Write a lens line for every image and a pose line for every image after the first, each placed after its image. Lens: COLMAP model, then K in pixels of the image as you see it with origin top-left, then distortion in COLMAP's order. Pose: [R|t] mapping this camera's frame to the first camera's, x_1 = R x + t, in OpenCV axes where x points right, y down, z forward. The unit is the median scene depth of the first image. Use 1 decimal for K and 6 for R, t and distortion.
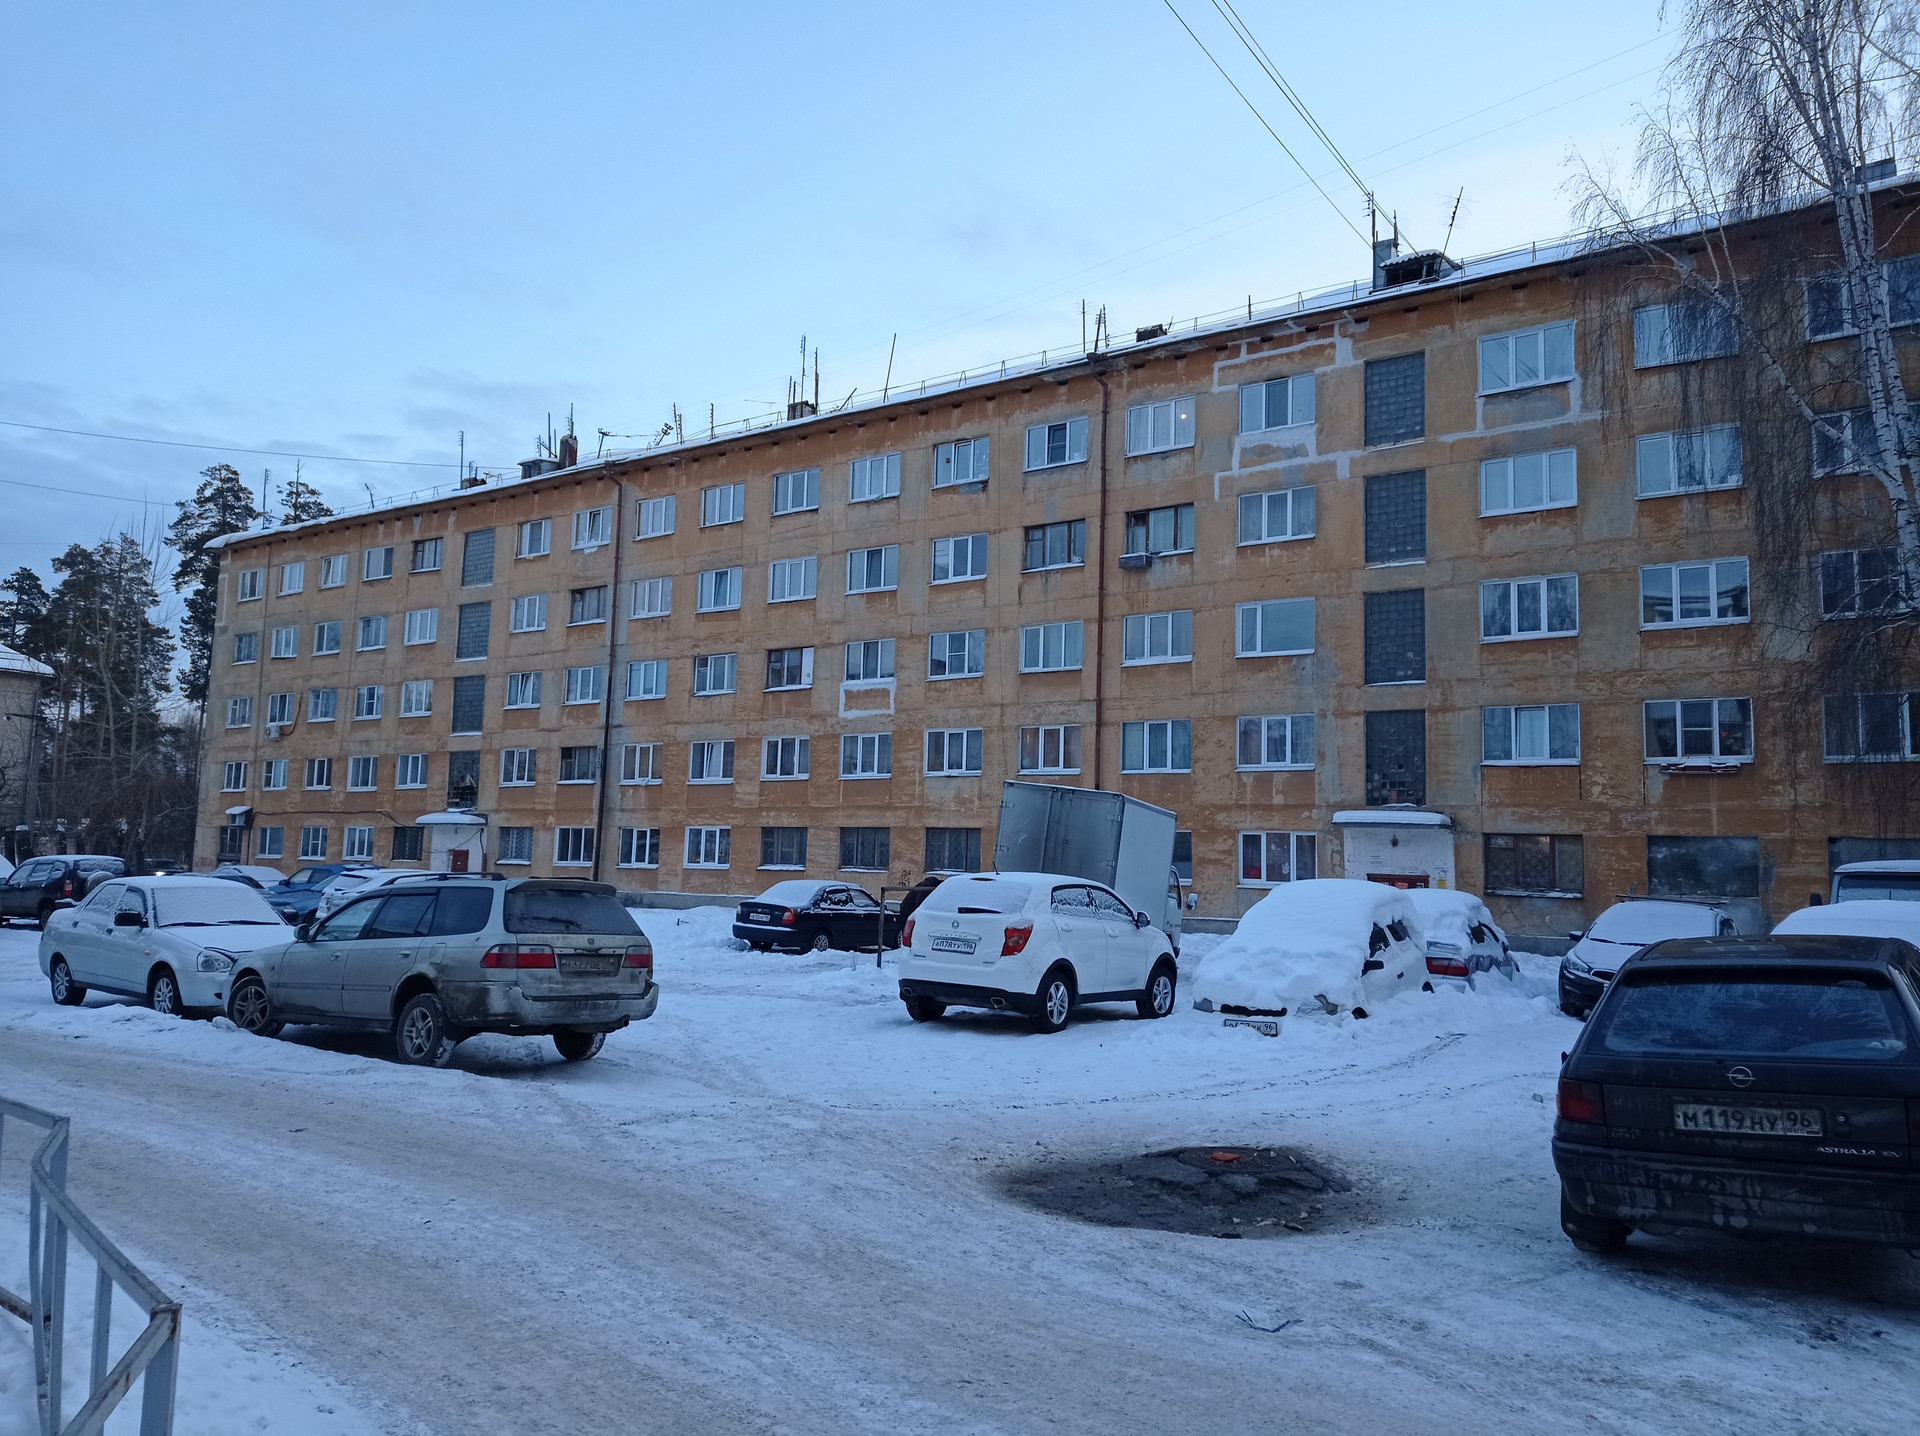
lens RADIAL K [[1444.8, 0, 952.5], [0, 1444.8, 724.0], [0, 0, 1]] dist [0.131534, -0.218079]
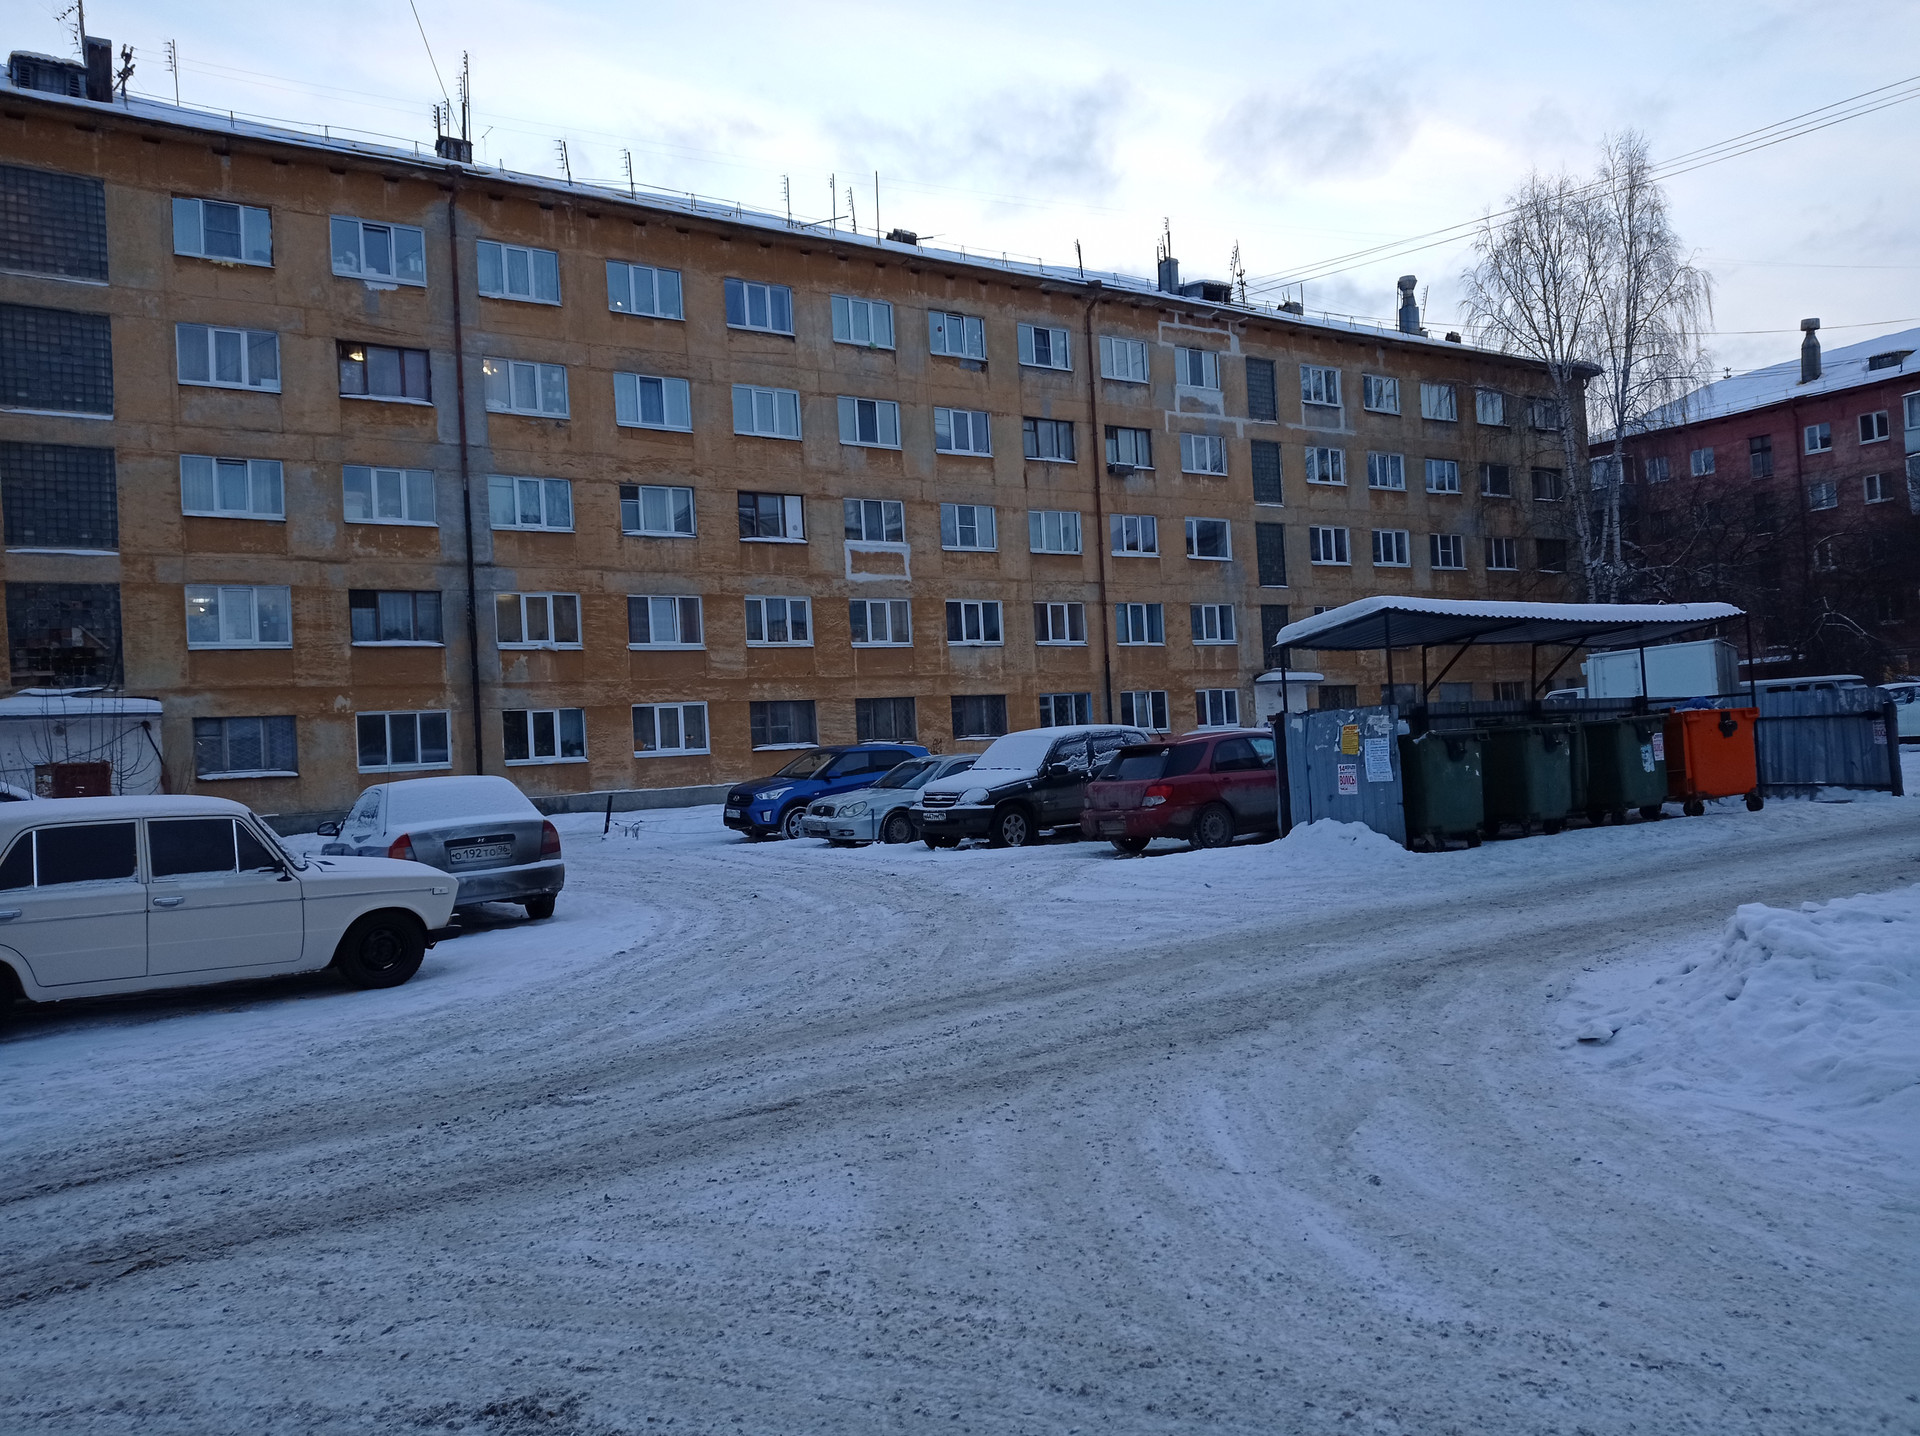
lens RADIAL K [[1392.5, 0, 920.2], [0, 1392.5, 714.8], [0, 0, 1]] dist [0.113280, -0.197150]
pose [[0.352370, -0.027322, 0.935462, -0.910553], [-0.036348, 0.998420, 0.042852, 0.042378], [-0.935155, -0.049102, 0.350820, 0.654534]]
